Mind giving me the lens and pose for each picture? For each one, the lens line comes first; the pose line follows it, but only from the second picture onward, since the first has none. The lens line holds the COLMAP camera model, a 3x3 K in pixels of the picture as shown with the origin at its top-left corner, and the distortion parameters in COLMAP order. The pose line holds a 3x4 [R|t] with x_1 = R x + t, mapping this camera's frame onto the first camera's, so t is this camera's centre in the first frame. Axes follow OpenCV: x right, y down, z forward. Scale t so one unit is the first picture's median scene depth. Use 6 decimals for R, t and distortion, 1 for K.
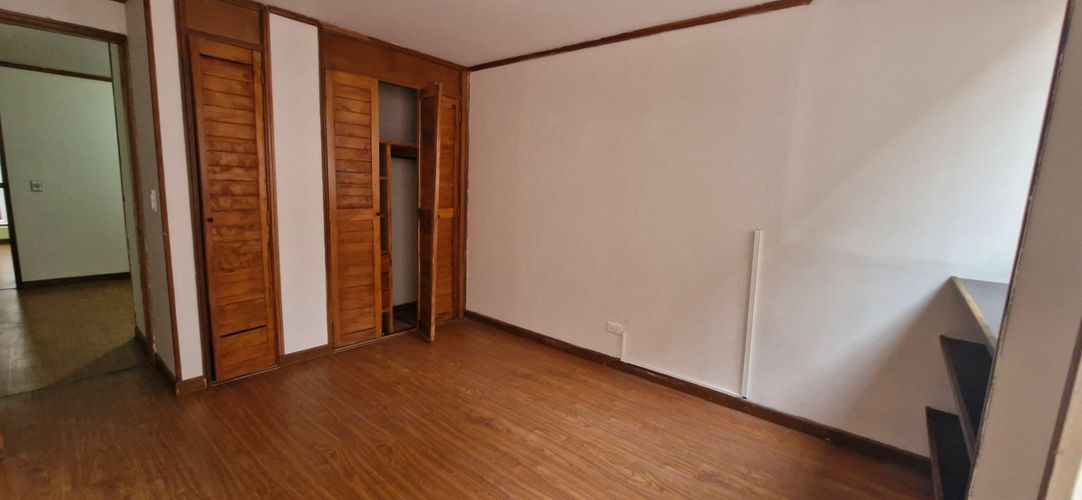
lens RADIAL K [[427.8, 0, 546.0], [0, 427.8, 258.8], [0, 0, 1]] dist [-0.001647, -0.000074]
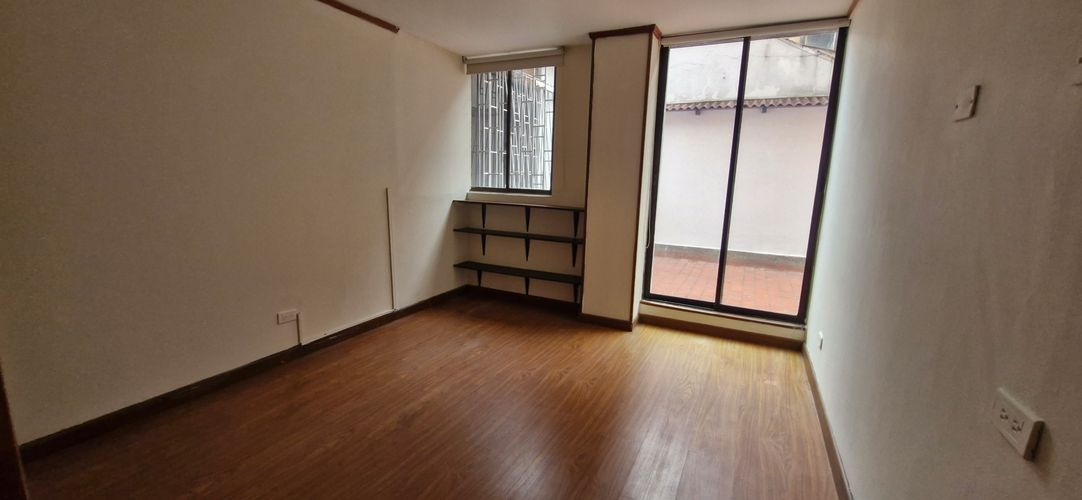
lens RADIAL K [[427.8, 0, 546.3], [0, 427.8, 245.8], [0, 0, 1]] dist [-0.001647, -0.000074]
pose [[-0.231628, -0.208177, 0.950269, -0.927888], [0.125118, 0.962346, 0.241320, -0.147683], [-0.964725, 0.174792, -0.196859, 0.765018]]
